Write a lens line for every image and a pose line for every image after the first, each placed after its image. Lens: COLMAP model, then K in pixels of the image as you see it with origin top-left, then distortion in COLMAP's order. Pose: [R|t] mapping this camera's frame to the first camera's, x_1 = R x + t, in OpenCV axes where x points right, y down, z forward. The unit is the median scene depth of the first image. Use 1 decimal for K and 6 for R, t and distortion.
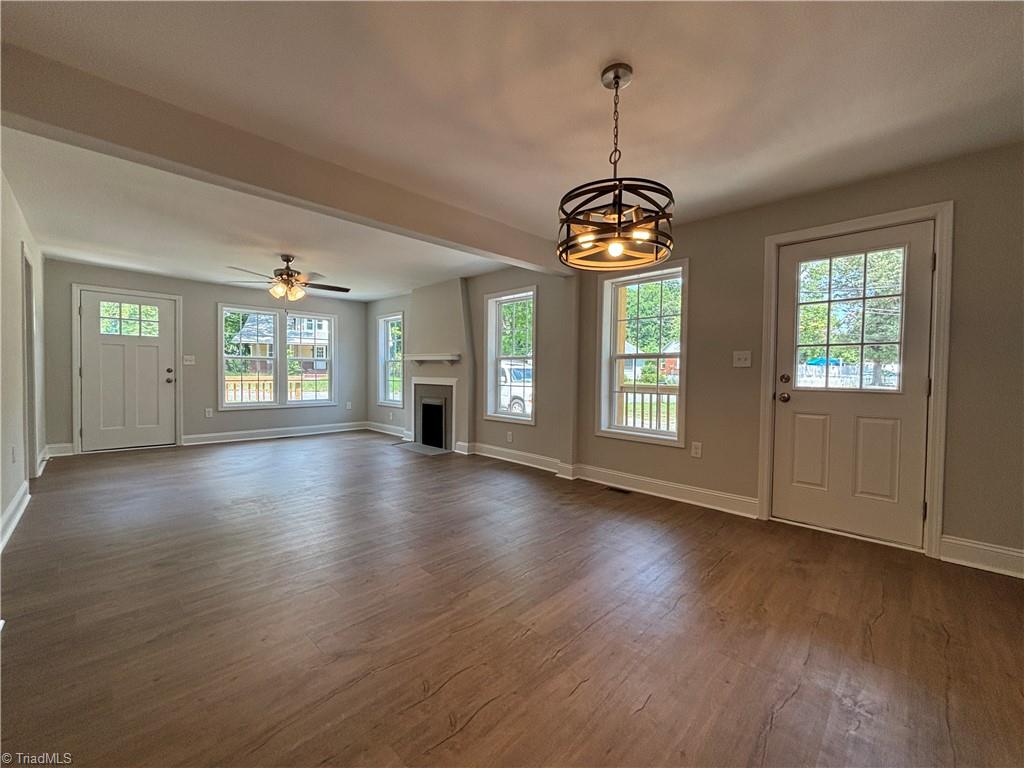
lens RADIAL K [[414.1, 0, 512.0], [0, 414.1, 384.0], [0, 0, 1]] dist [-0.000705, -0.000720]
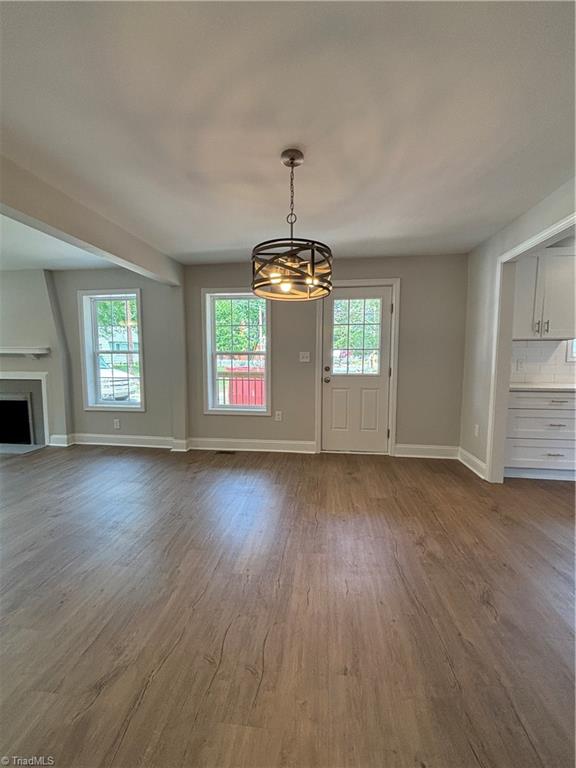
lens RADIAL K [[310.6, 0, 288.0], [0, 310.6, 384.0], [0, 0, 1]] dist [-0.000705, -0.000720]
pose [[0.787662, -0.062466, 0.612933, -0.232723], [0.024692, 0.997248, 0.069903, -0.041045], [-0.615613, -0.039925, 0.787037, 0.096277]]
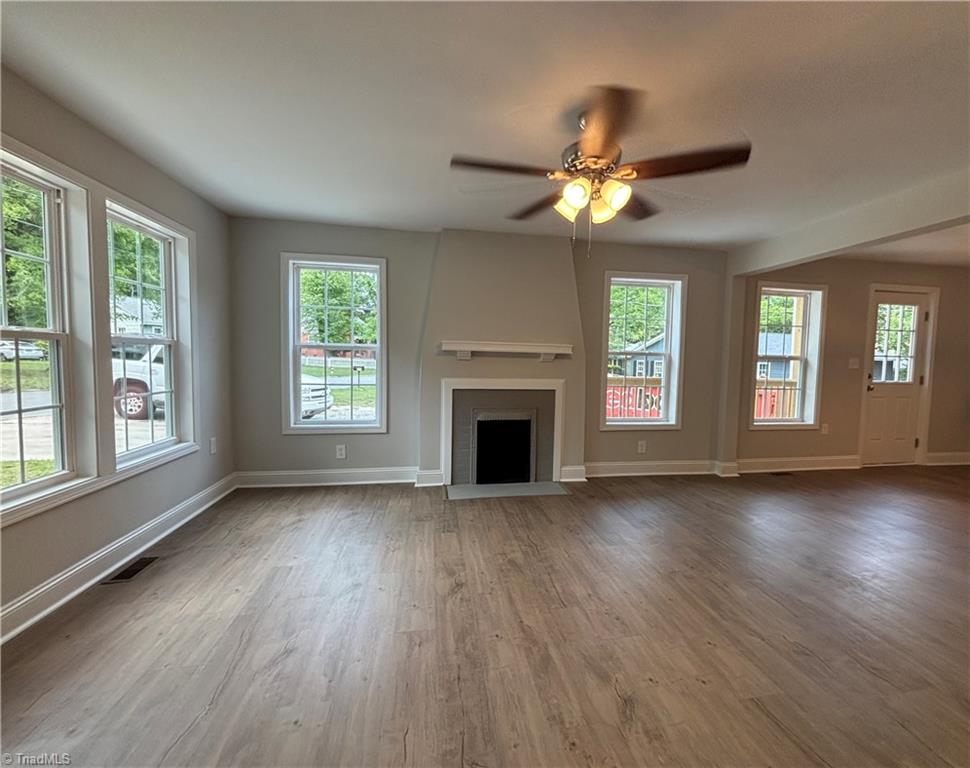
lens RADIAL K [[403.8, 0, 511.6], [0, 403.8, 381.7], [0, 0, 1]] dist [-0.001125, -0.000229]
pose [[0.571412, -0.051931, 0.819019, -1.304666], [0.008616, 0.998320, 0.057289, -0.087557], [-0.820618, -0.025679, 0.570900, 1.170883]]
